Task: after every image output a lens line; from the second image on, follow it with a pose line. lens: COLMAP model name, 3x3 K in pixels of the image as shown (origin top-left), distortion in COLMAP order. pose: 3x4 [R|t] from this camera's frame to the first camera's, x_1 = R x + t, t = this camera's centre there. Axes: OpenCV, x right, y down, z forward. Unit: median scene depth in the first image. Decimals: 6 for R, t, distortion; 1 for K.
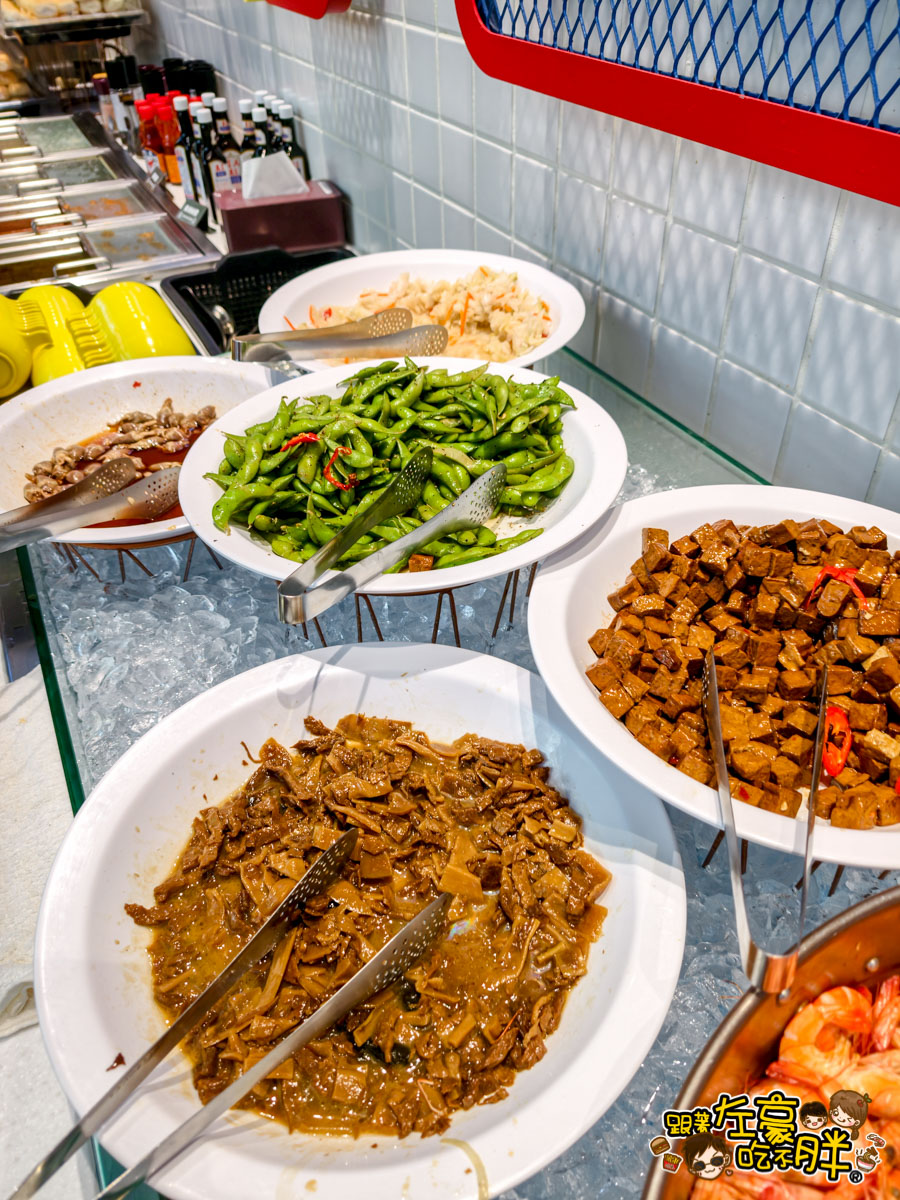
lens RADIAL K [[865.6, 0, 456.2], [0, 865.6, 599.7], [0, 0, 1]] dist [0.025250, -0.047941]
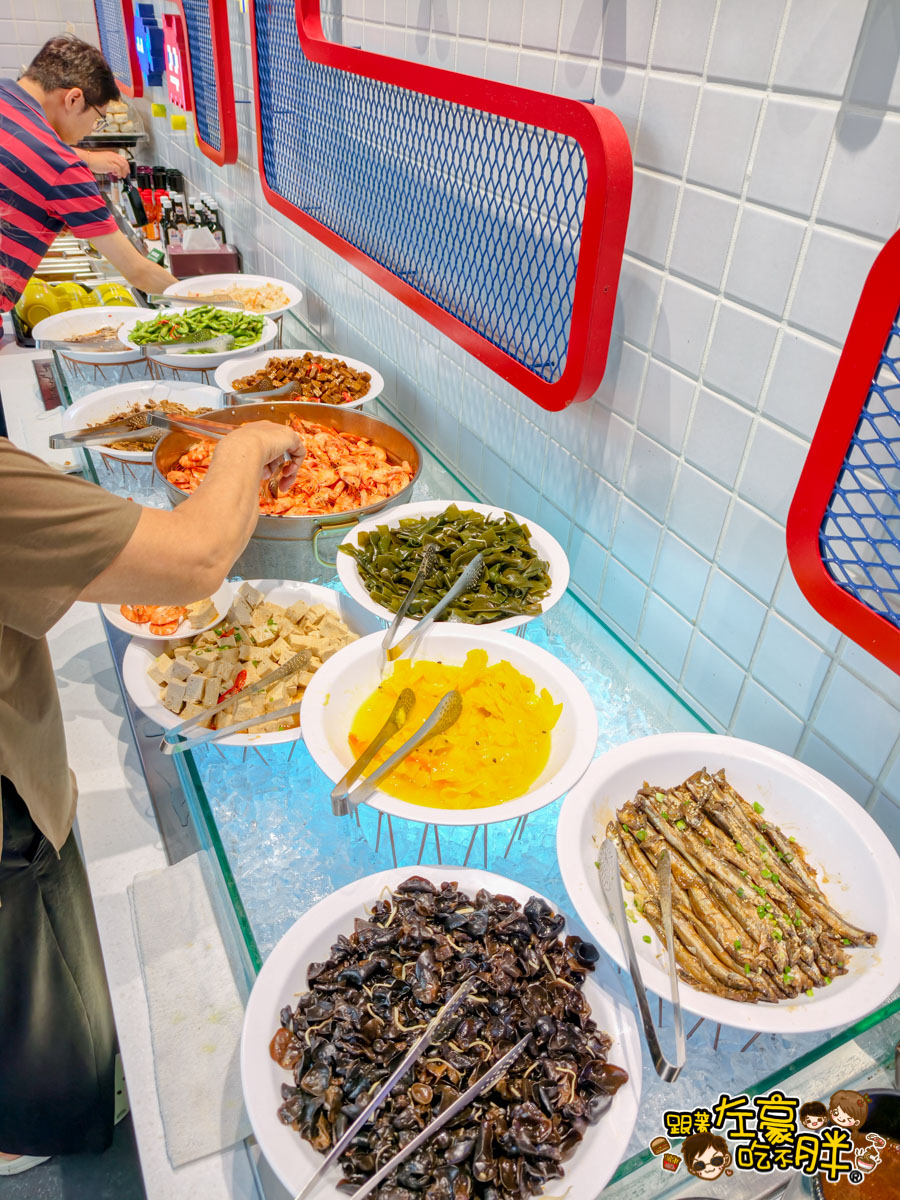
lens RADIAL K [[865.6, 0, 451.7], [0, 865.6, 597.0], [0, 0, 1]] dist [0.025250, -0.047941]
pose [[0.996303, 0.081438, 0.027345, 0.324852], [-0.078629, 0.992690, -0.091568, 0.383441], [-0.034603, 0.089080, 0.995423, -0.766843]]
